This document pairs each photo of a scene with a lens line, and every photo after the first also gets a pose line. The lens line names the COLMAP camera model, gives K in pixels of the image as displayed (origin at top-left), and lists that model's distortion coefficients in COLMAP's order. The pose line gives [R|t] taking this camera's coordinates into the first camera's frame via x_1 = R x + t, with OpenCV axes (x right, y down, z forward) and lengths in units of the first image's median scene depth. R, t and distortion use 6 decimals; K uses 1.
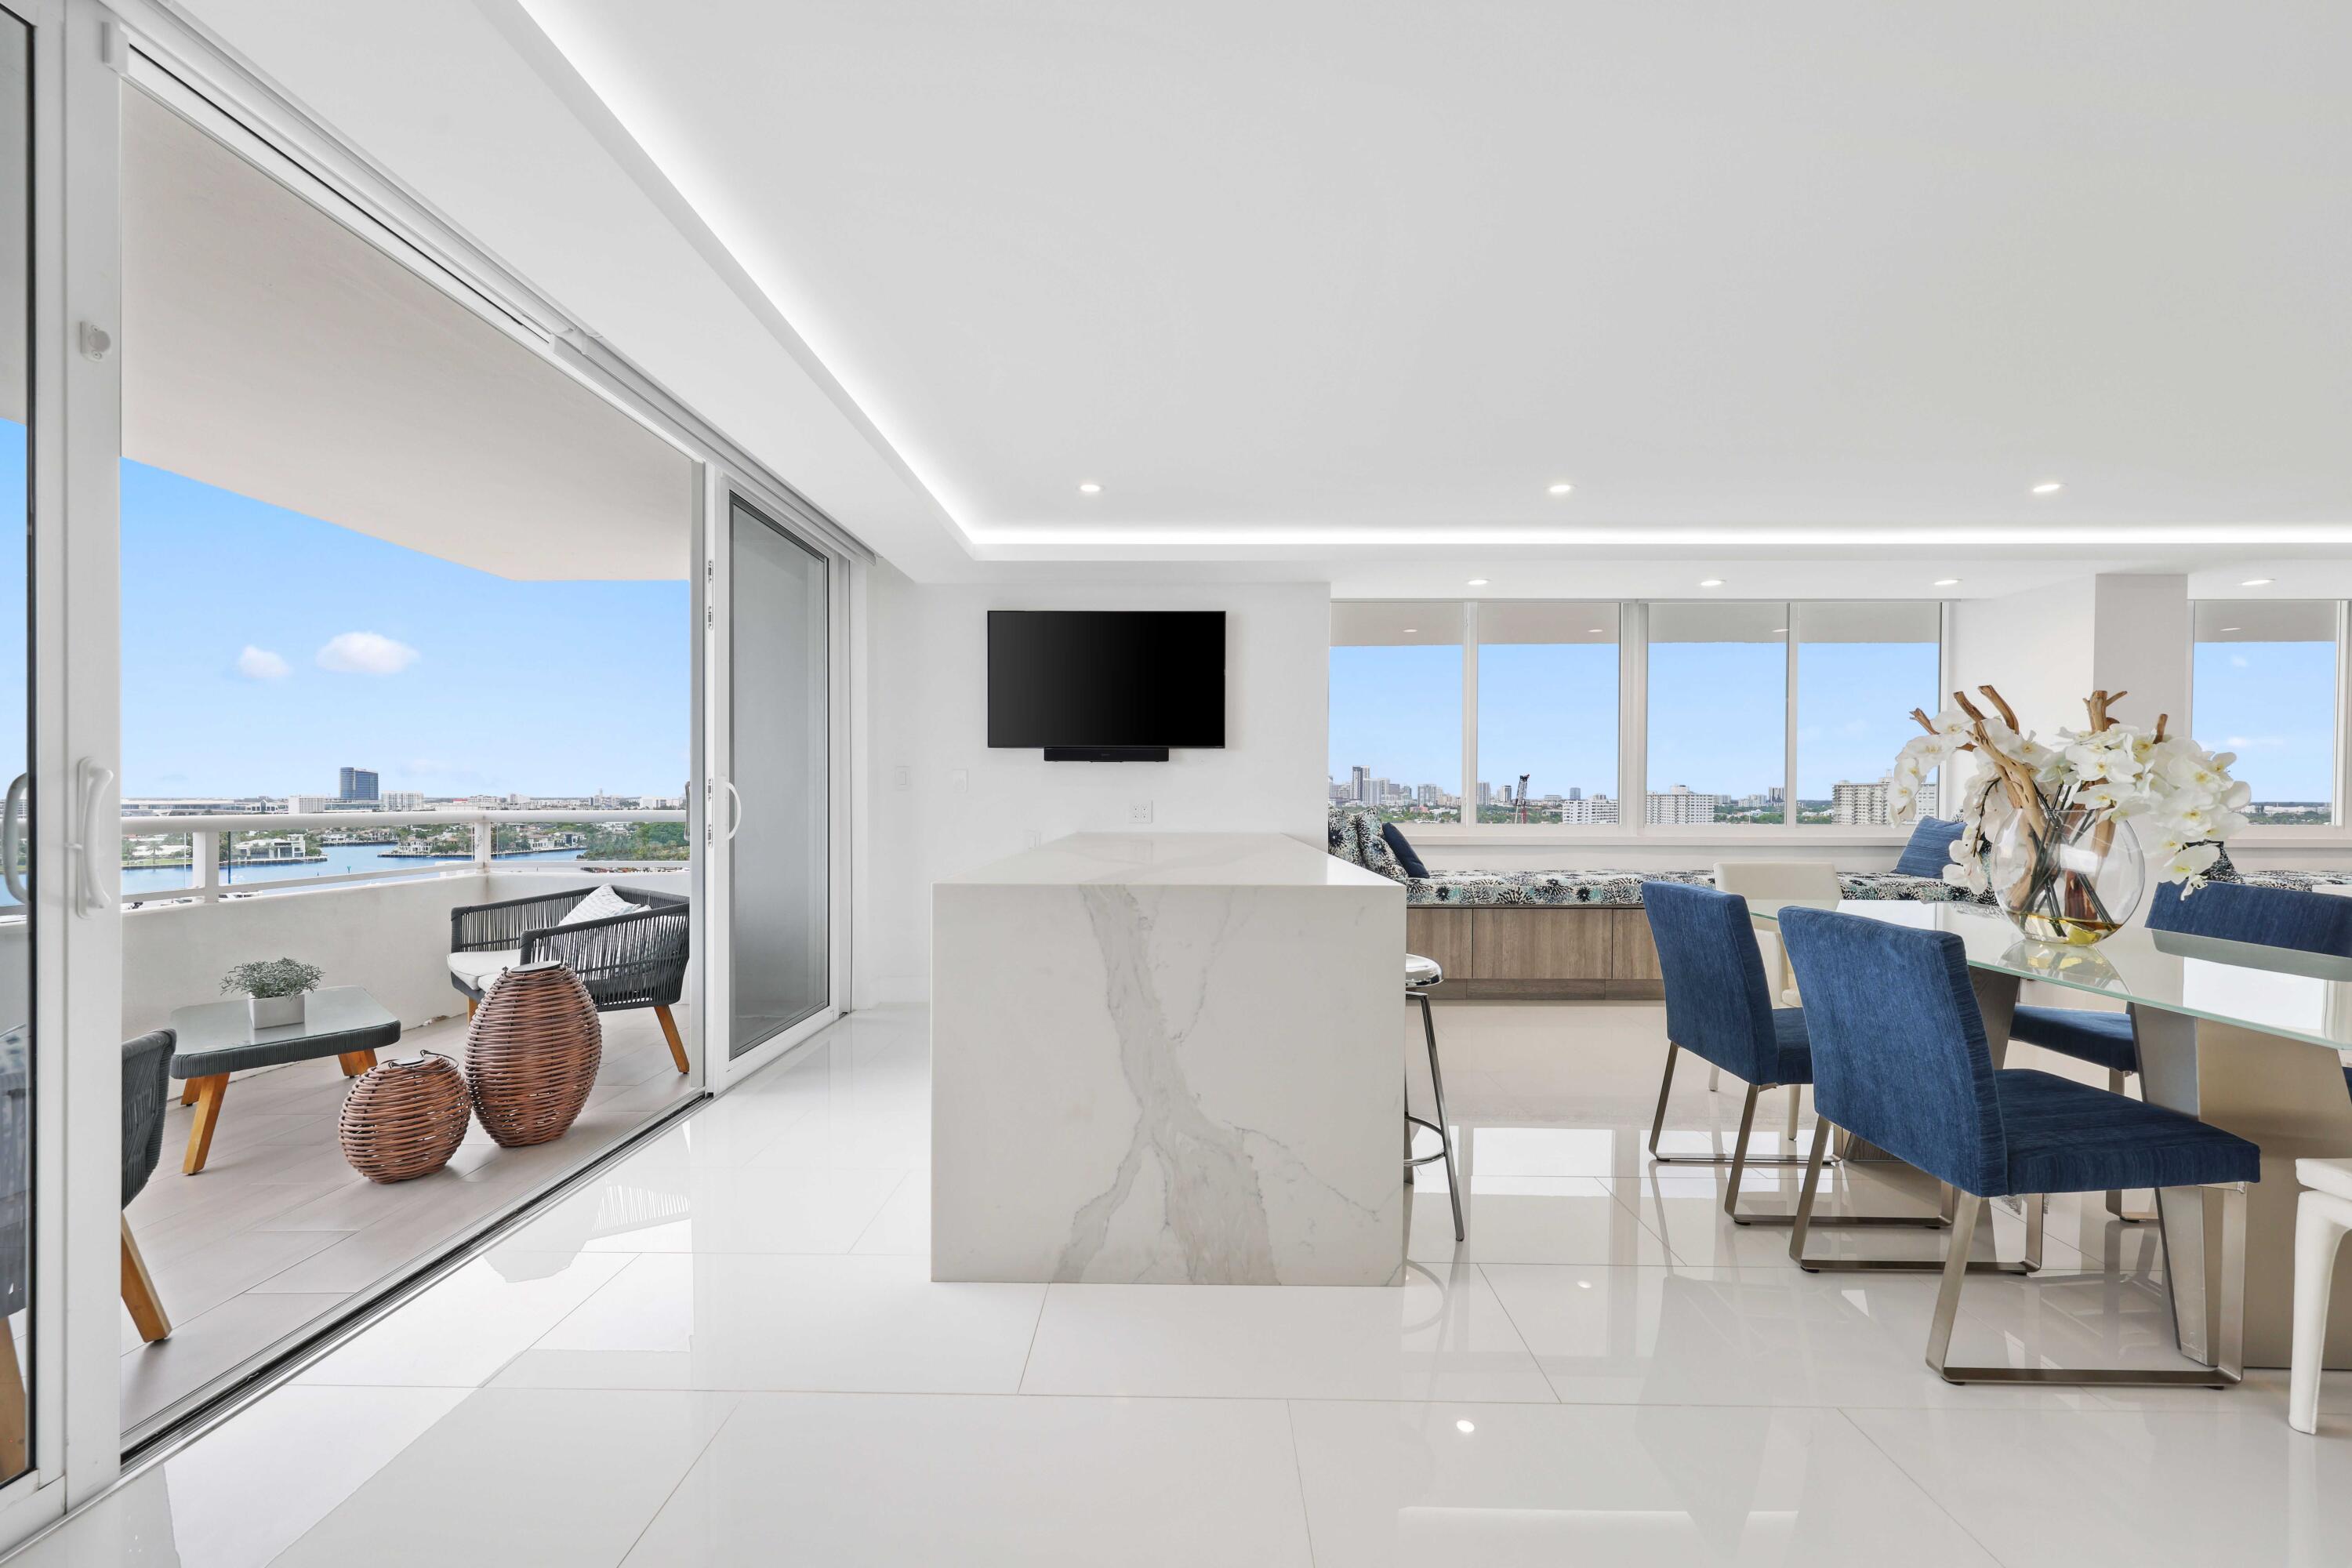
lens RADIAL K [[906.1, 0, 1187.6], [0, 906.1, 816.3], [0, 0, 1]] dist [0.004315, 0.000210]
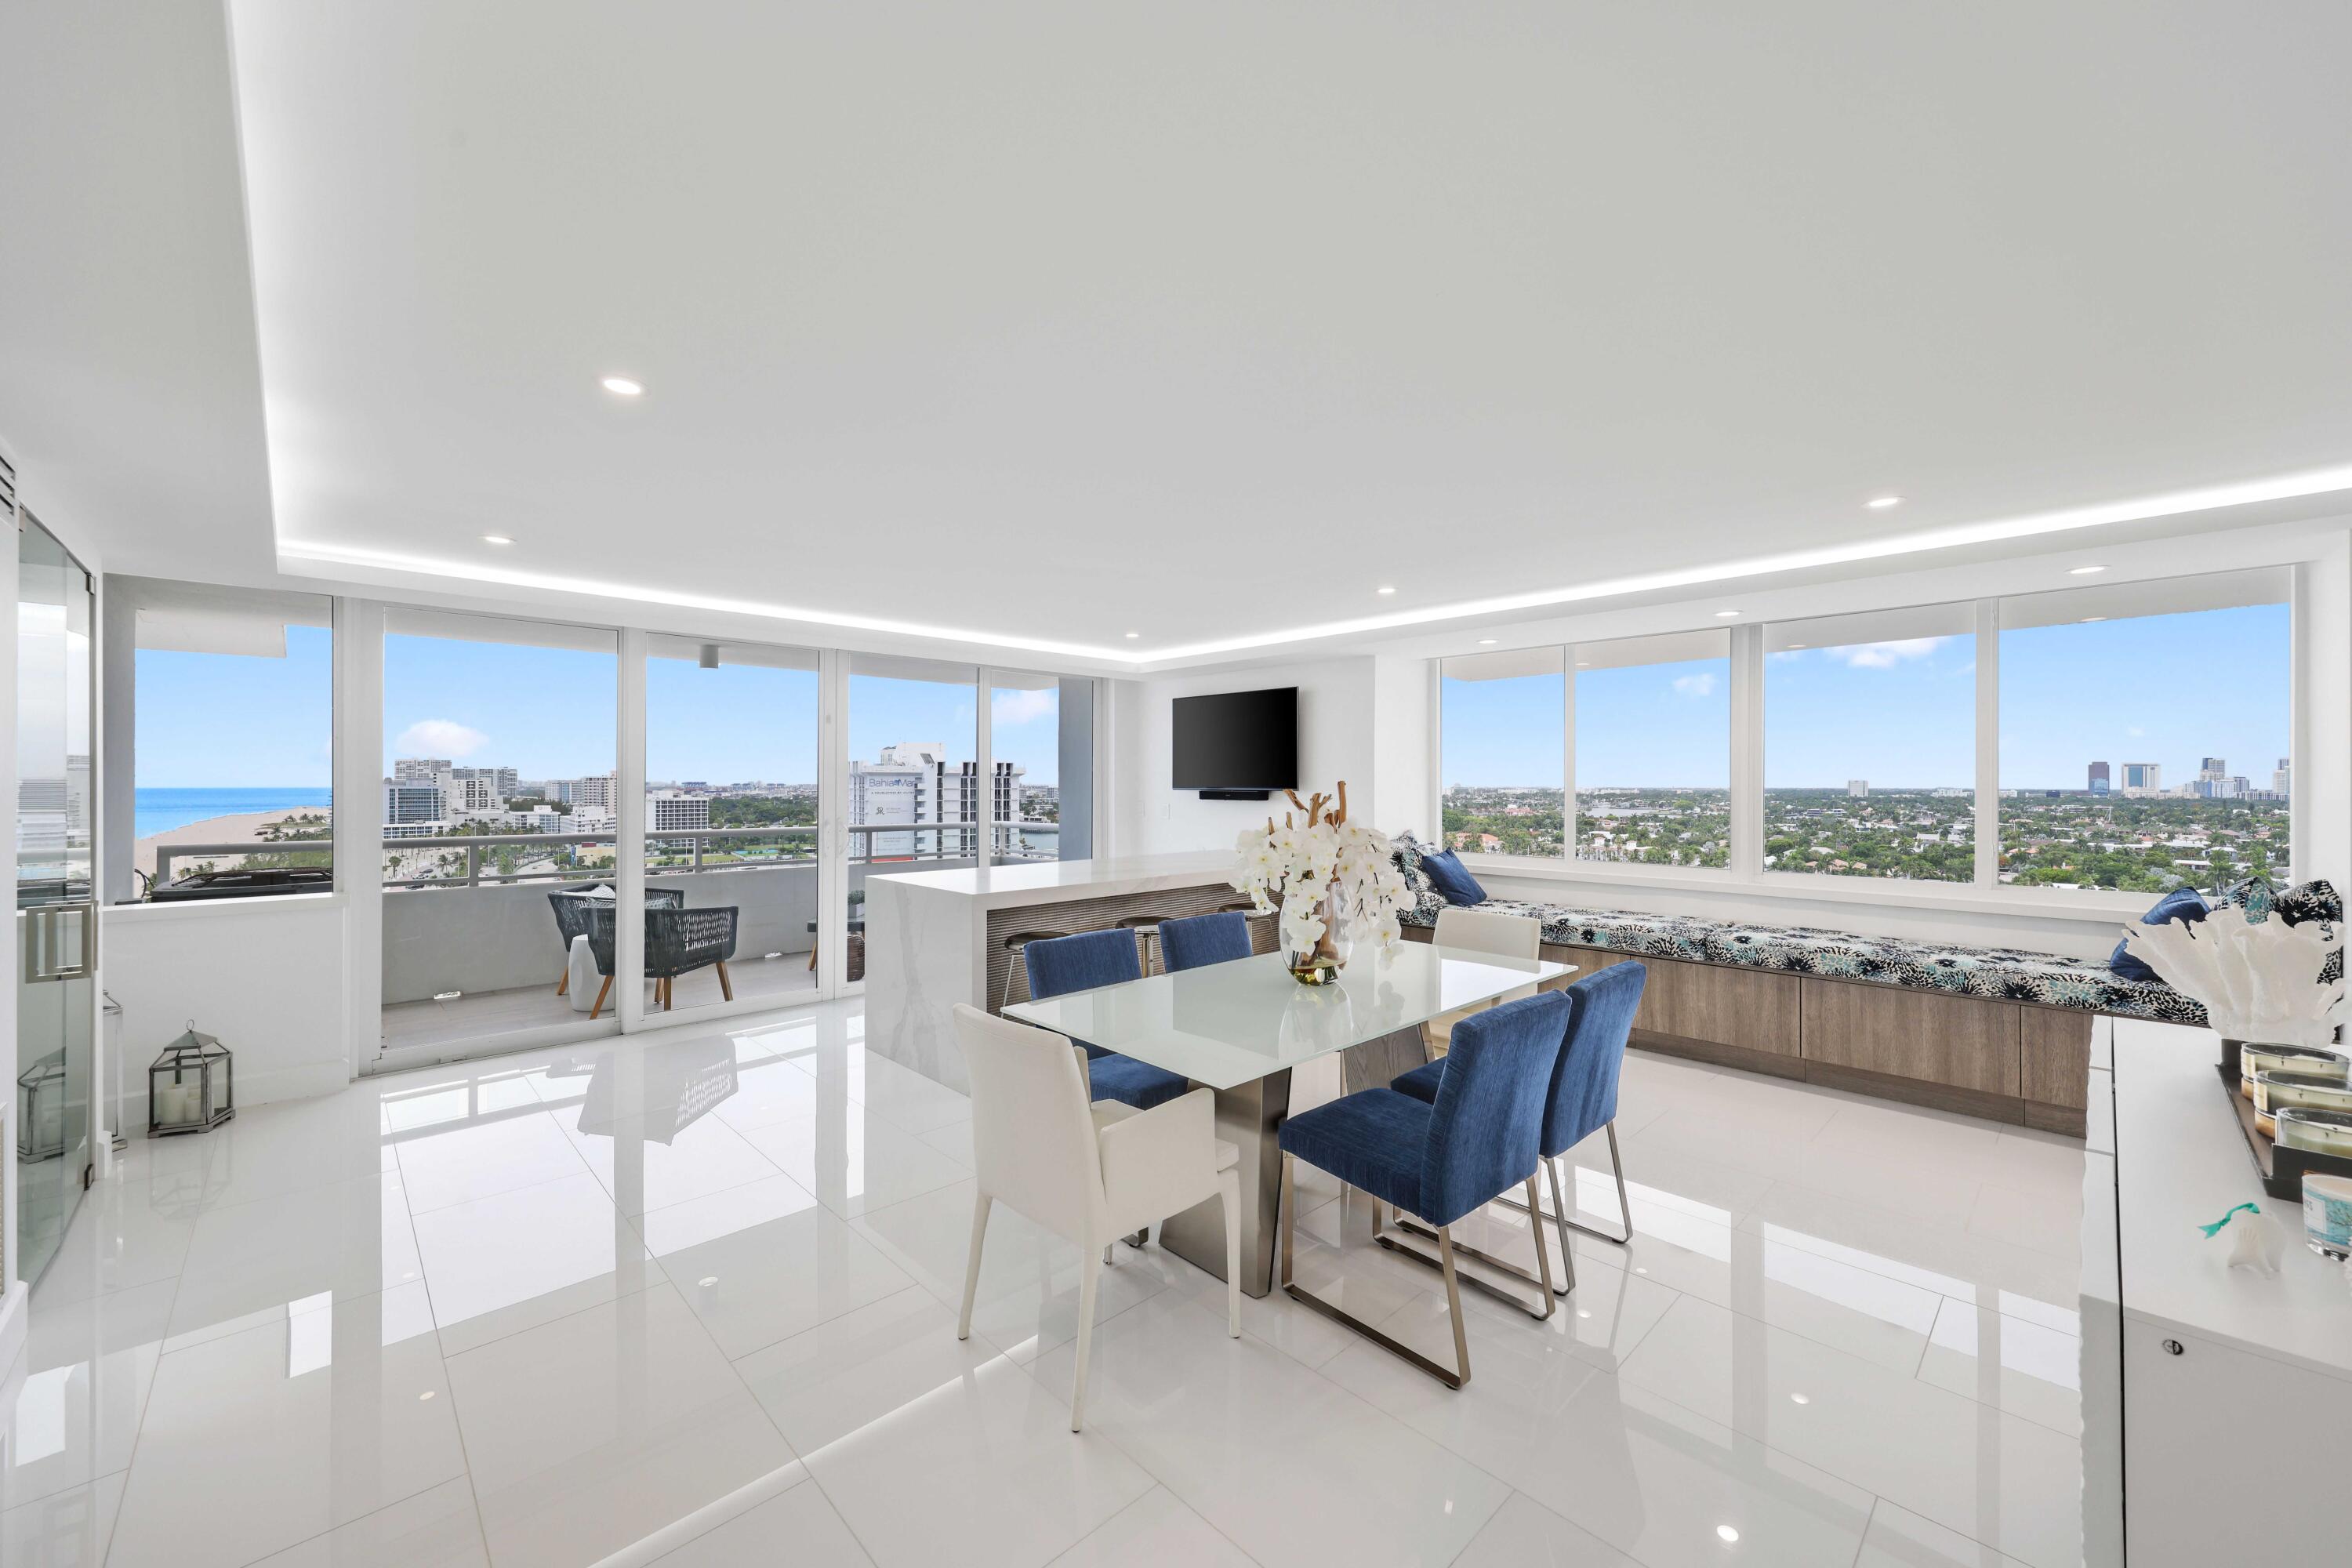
lens RADIAL K [[906.1, 0, 1181.8], [0, 906.1, 770.0], [0, 0, 1]] dist [0.004315, 0.000210]
pose [[0.697541, -0.013009, -0.716427, 0.846322], [-0.015551, 0.999325, -0.033286, -0.058127], [0.716376, 0.034359, 0.696868, -0.030567]]
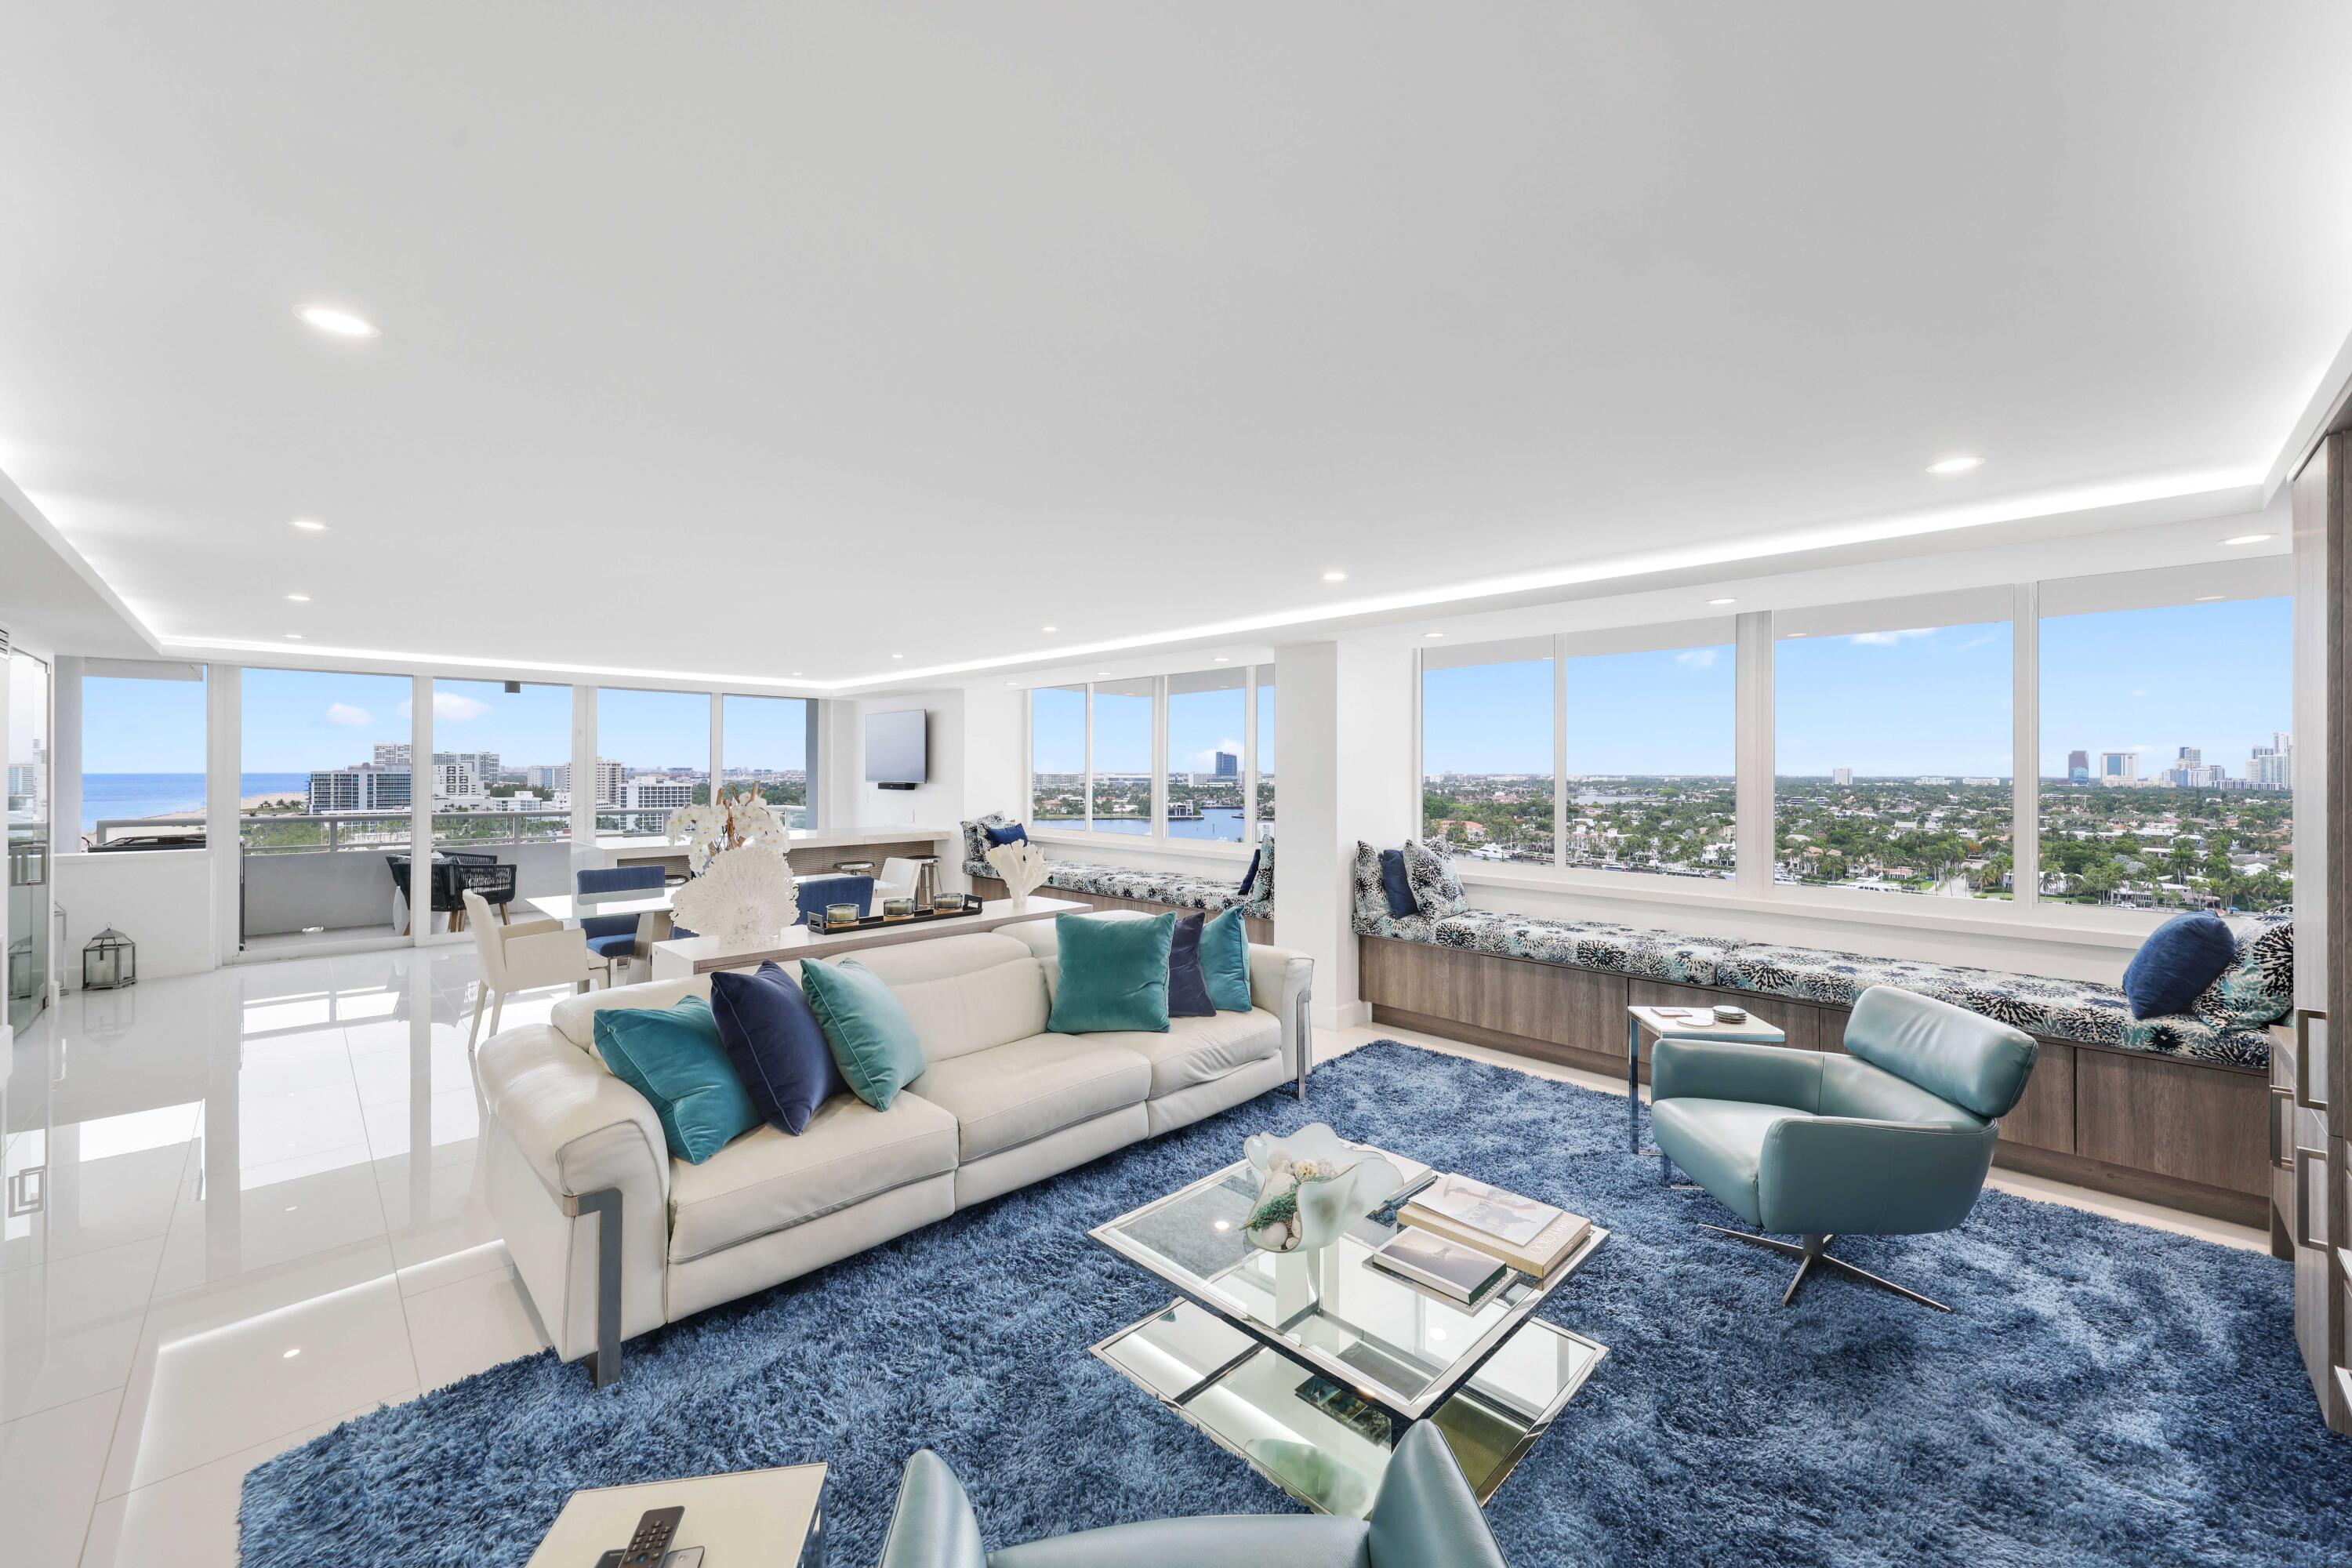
lens RADIAL K [[906.1, 0, 1179.3], [0, 906.1, 753.0], [0, 0, 1]] dist [0.004315, 0.000210]
pose [[0.705461, -0.014496, -0.708600, 1.152809], [-0.017314, 0.999140, -0.037676, -0.063737], [0.708537, 0.038848, 0.704603, 0.005362]]
